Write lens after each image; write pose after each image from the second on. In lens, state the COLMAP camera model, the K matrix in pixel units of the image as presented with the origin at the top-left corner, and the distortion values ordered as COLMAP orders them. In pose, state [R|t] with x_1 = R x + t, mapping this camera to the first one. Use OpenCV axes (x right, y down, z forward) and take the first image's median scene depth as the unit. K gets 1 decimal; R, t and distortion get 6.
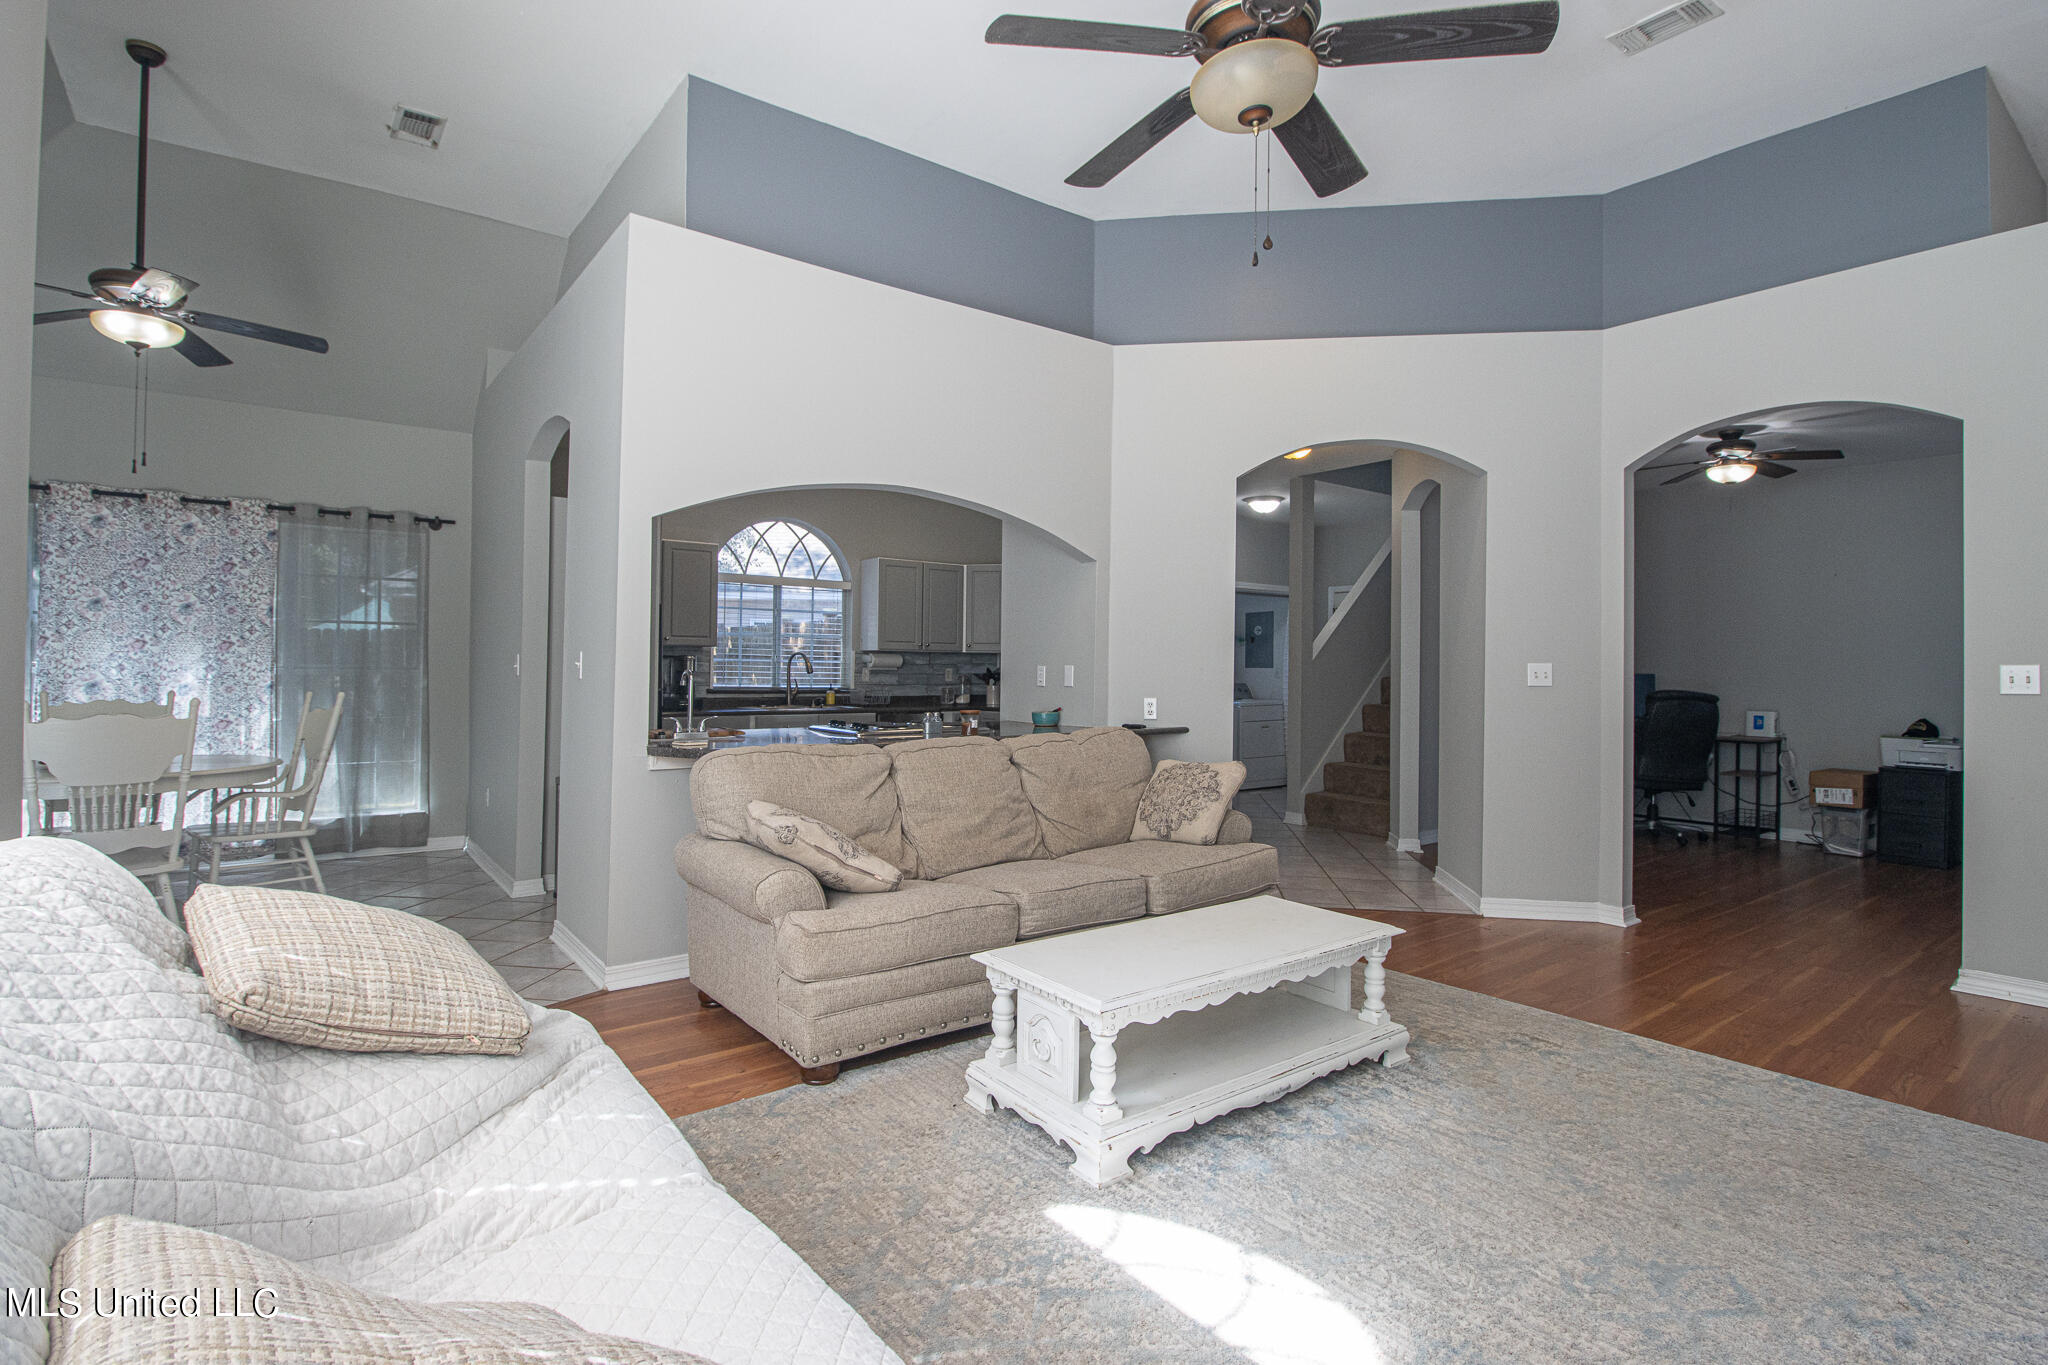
lens RADIAL K [[969.7, 0, 1002.8], [0, 969.7, 657.2], [0, 0, 1]] dist [-0.018661, -0.001409]
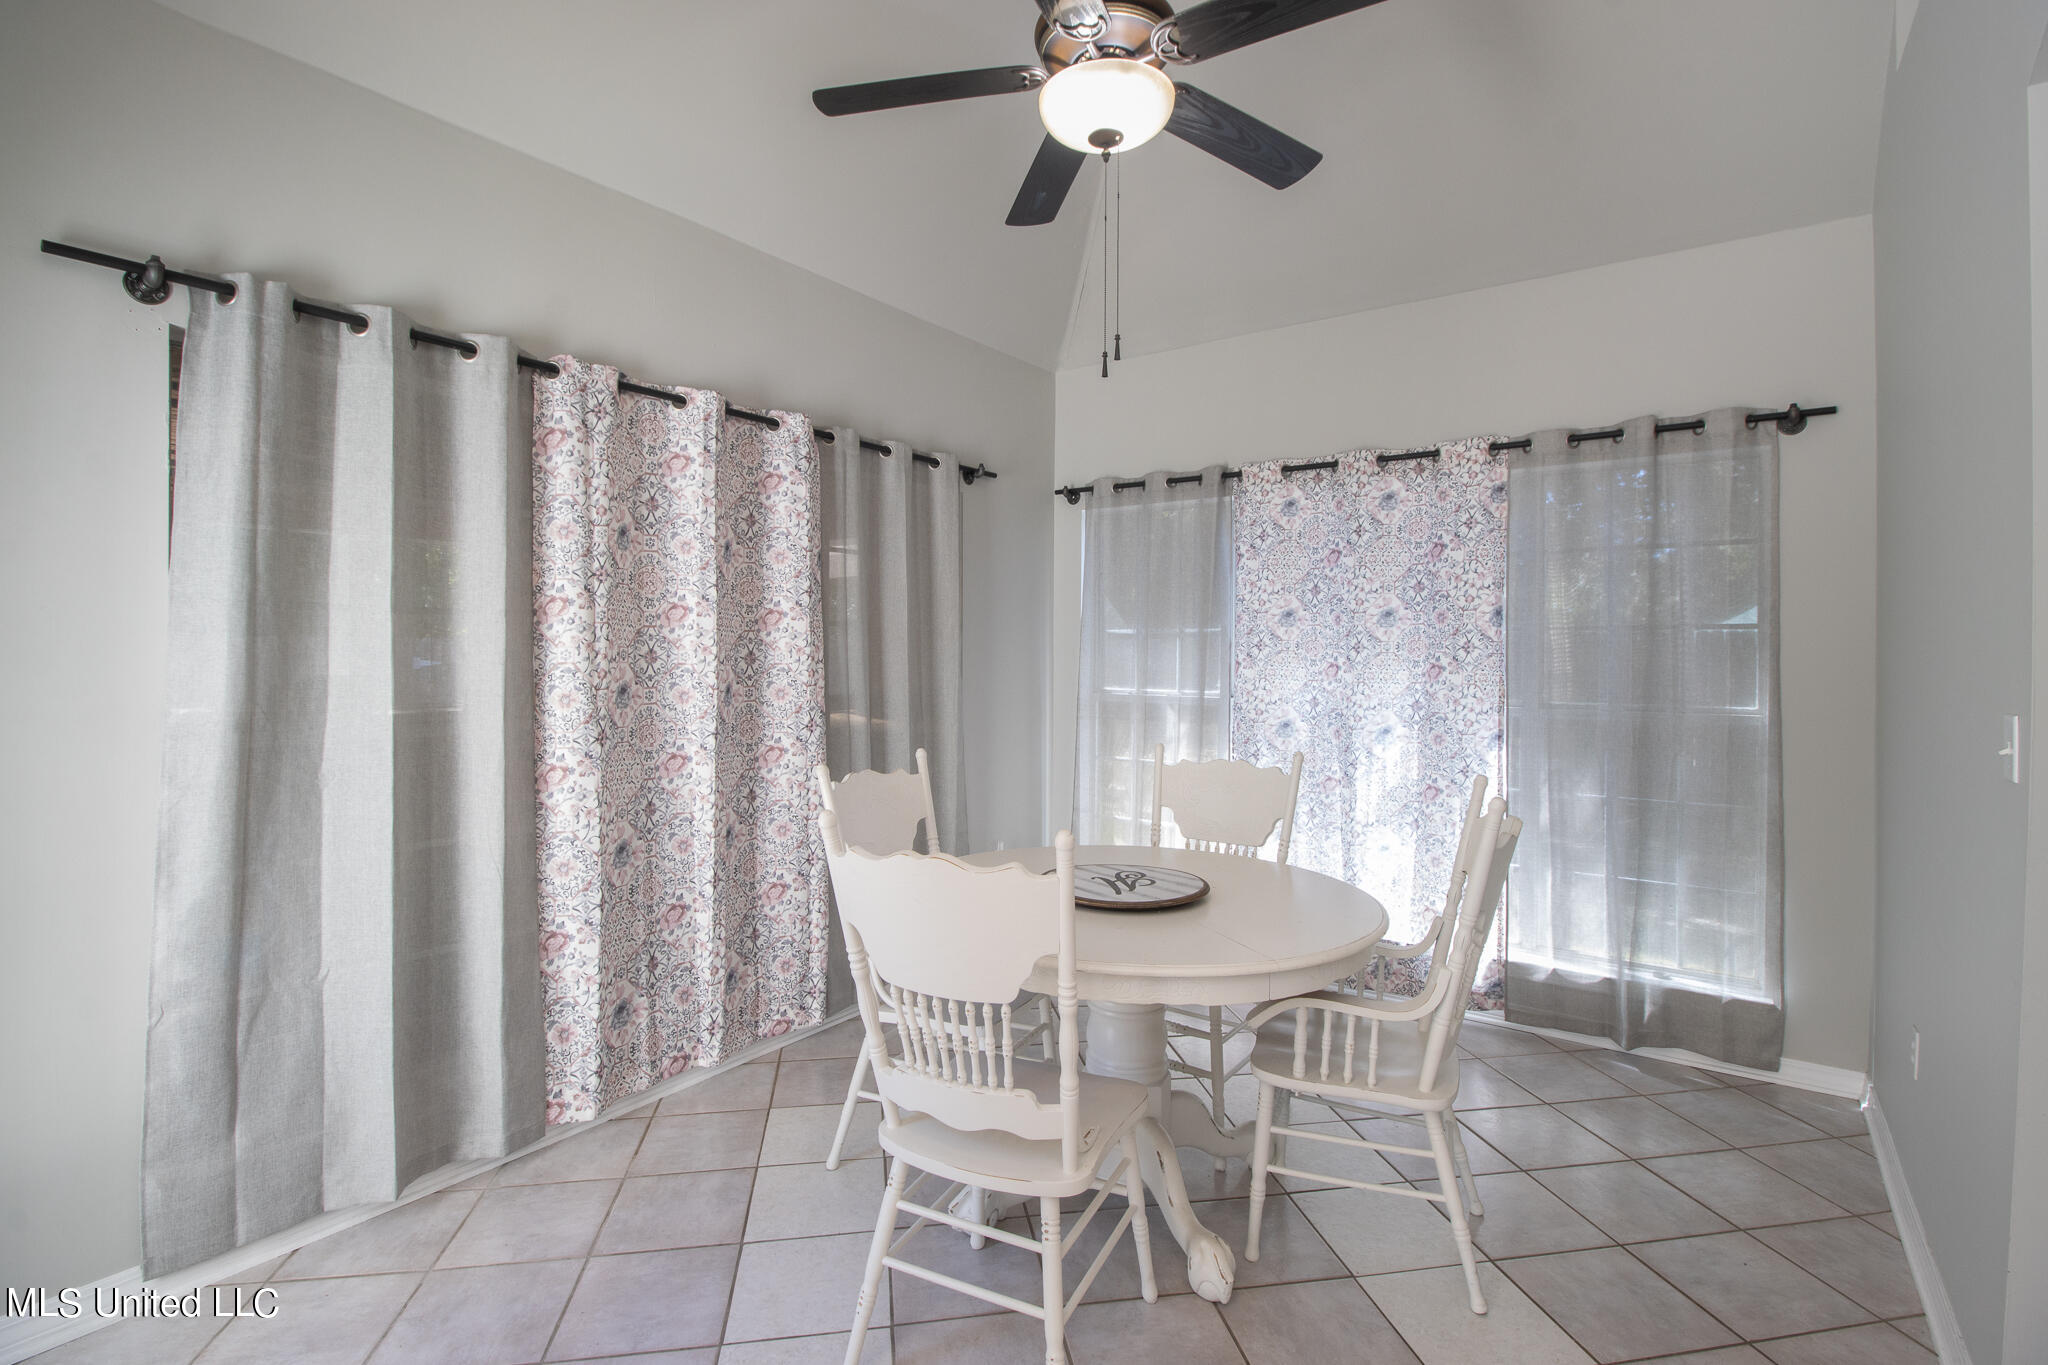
lens RADIAL K [[969.7, 0, 1002.8], [0, 969.7, 657.2], [0, 0, 1]] dist [-0.018661, -0.001409]
pose [[0.292552, -0.006392, -0.956228, -0.269016], [0.010884, 0.999935, -0.003354, -0.022700], [0.956188, -0.009426, 0.292603, 0.525193]]
